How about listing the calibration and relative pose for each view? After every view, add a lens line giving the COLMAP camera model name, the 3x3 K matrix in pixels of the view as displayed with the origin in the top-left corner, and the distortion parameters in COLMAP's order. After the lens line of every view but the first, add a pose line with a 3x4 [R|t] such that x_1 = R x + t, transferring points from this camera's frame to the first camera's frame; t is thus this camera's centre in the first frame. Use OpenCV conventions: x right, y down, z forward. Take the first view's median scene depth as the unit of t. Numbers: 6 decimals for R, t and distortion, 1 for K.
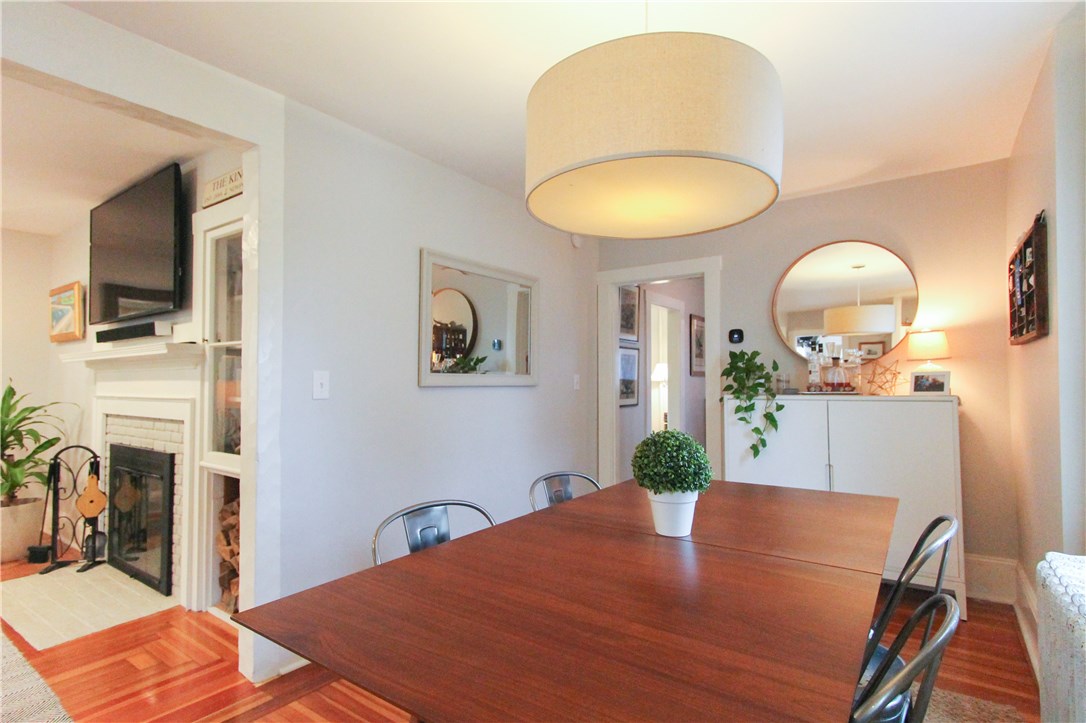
lens RADIAL K [[523.8, 0, 546.3], [0, 523.8, 366.9], [0, 0, 1]] dist [-0.016713, 0.001050]
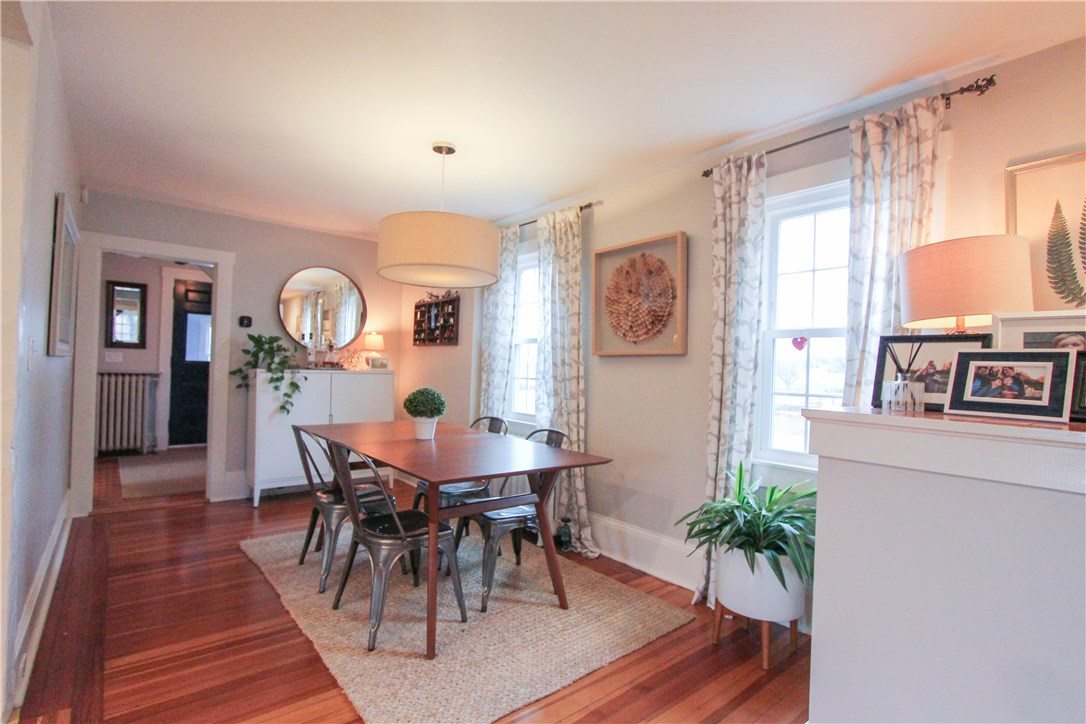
lens RADIAL K [[523.8, 0, 546.3], [0, 523.8, 367.4], [0, 0, 1]] dist [-0.016713, 0.001050]
pose [[0.253142, 0.009412, 0.967383, -0.752109], [-0.069523, 0.997544, 0.008488, -0.010863], [-0.964928, -0.069404, 0.253174, -0.010497]]
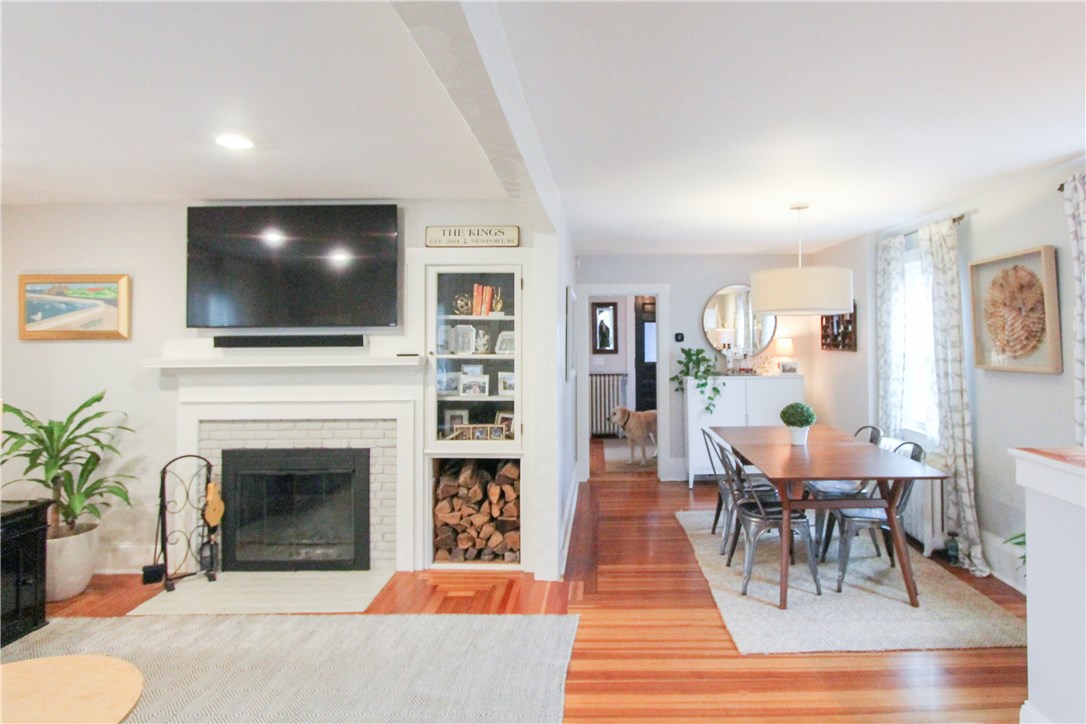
lens RADIAL K [[587.8, 0, 596.1], [0, 587.8, 328.1], [0, 0, 1]] dist [-0.024444, 0.000053]
pose [[0.817765, 0.009260, 0.575478, -0.971458], [-0.013133, 0.999910, 0.002573, -0.101599], [-0.575402, -0.009662, 0.817813, -0.326393]]
